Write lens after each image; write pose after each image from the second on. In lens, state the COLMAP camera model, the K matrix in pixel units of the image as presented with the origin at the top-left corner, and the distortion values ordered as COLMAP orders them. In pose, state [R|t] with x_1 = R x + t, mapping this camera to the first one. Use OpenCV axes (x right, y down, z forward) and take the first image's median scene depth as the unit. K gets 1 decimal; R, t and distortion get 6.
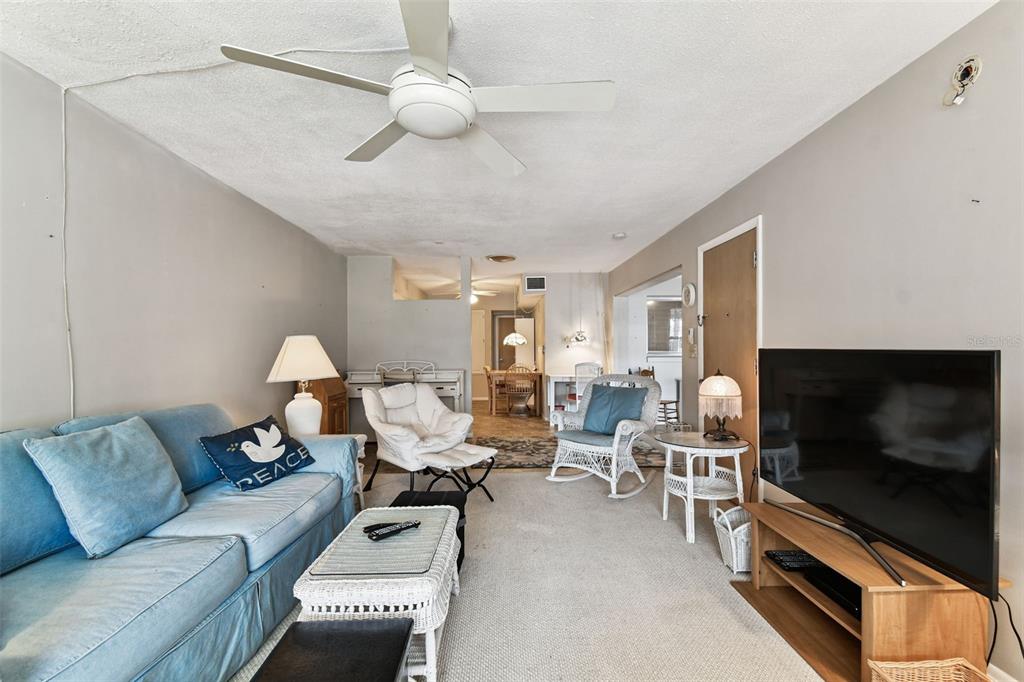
lens RADIAL K [[444.4, 0, 511.7], [0, 444.4, 349.1], [0, 0, 1]] dist [0.036074, -0.024207]
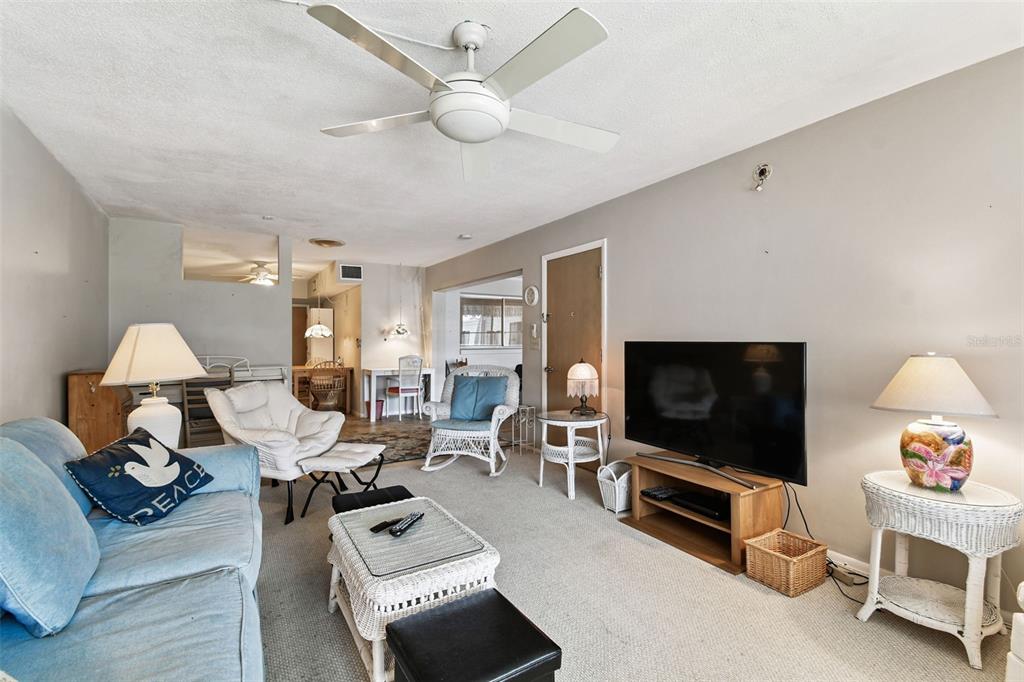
lens RADIAL K [[451.4, 0, 506.4], [0, 451.4, 339.4], [0, 0, 1]] dist [0.034978, -0.022860]
pose [[0.867511, 0.004635, 0.497396, -0.345246], [-0.001185, 0.999973, -0.007251, 0.002775], [-0.497416, 0.005701, 0.867493, 0.011438]]
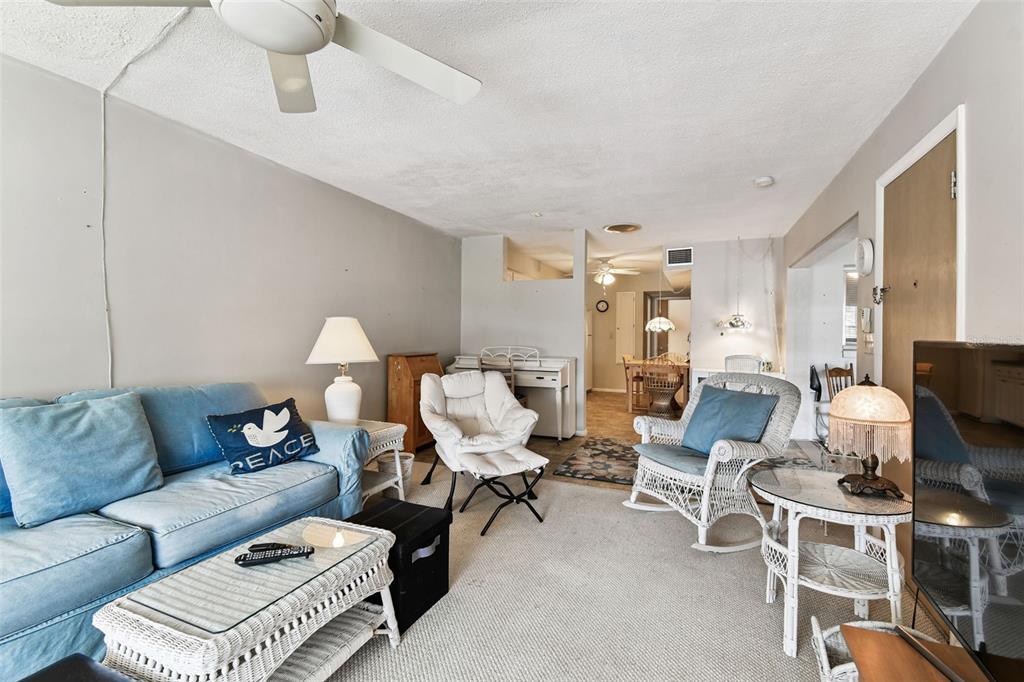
lens RADIAL K [[455.6, 0, 510.8], [0, 455.6, 333.1], [0, 0, 1]] dist [0.037635, -0.023735]
pose [[0.916235, 0.015693, -0.400334, 0.272494], [-0.017201, 0.999852, -0.000174, -0.001911], [0.400272, 0.007045, 0.916369, 0.245901]]
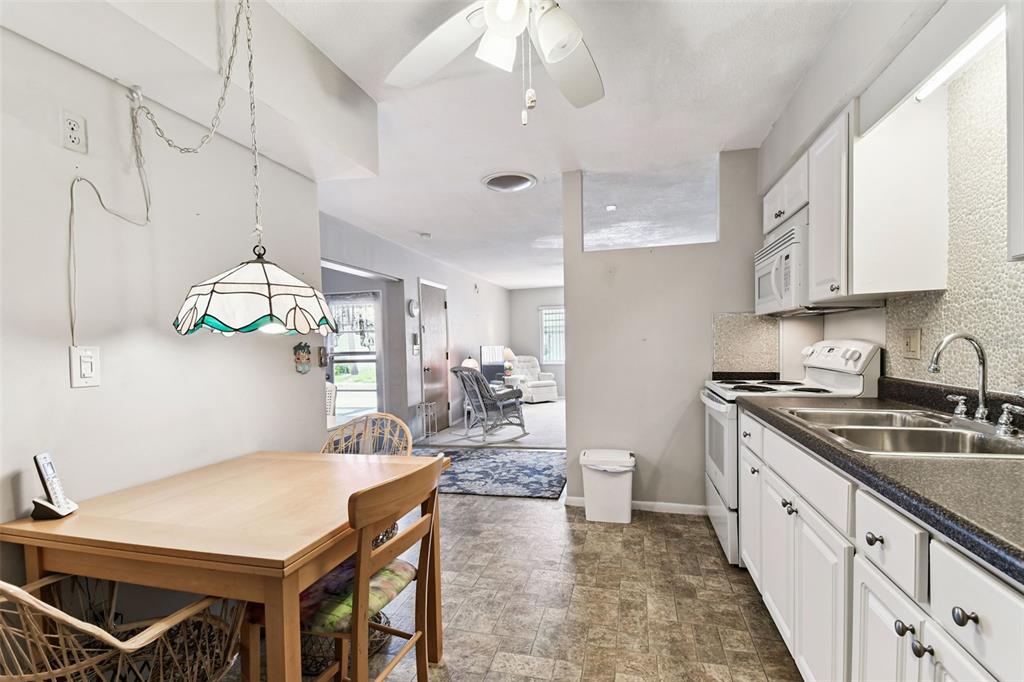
lens RADIAL K [[473.7, 0, 502.1], [0, 473.7, 362.4], [0, 0, 1]] dist [0.040781, -0.026994]
pose [[-0.957168, 0.019452, 0.288877, -0.379805], [0.031701, 0.998783, 0.037785, -0.004036], [-0.287791, 0.045324, -0.956620, 3.242537]]
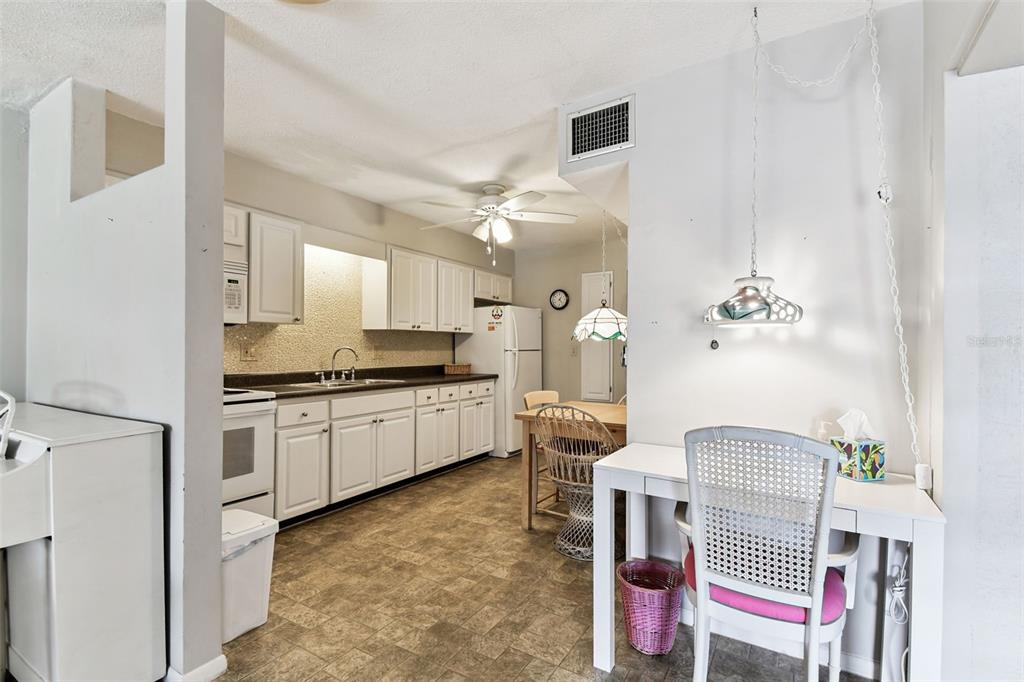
lens RADIAL K [[473.4, 0, 514.4], [0, 473.4, 344.3], [0, 0, 1]] dist [0.030309, 0.000081]
pose [[0.848160, 0.007048, -0.529694, 0.437968], [-0.012508, 0.999899, -0.006725, -0.005836], [0.529593, 0.012329, 0.848162, 1.752739]]
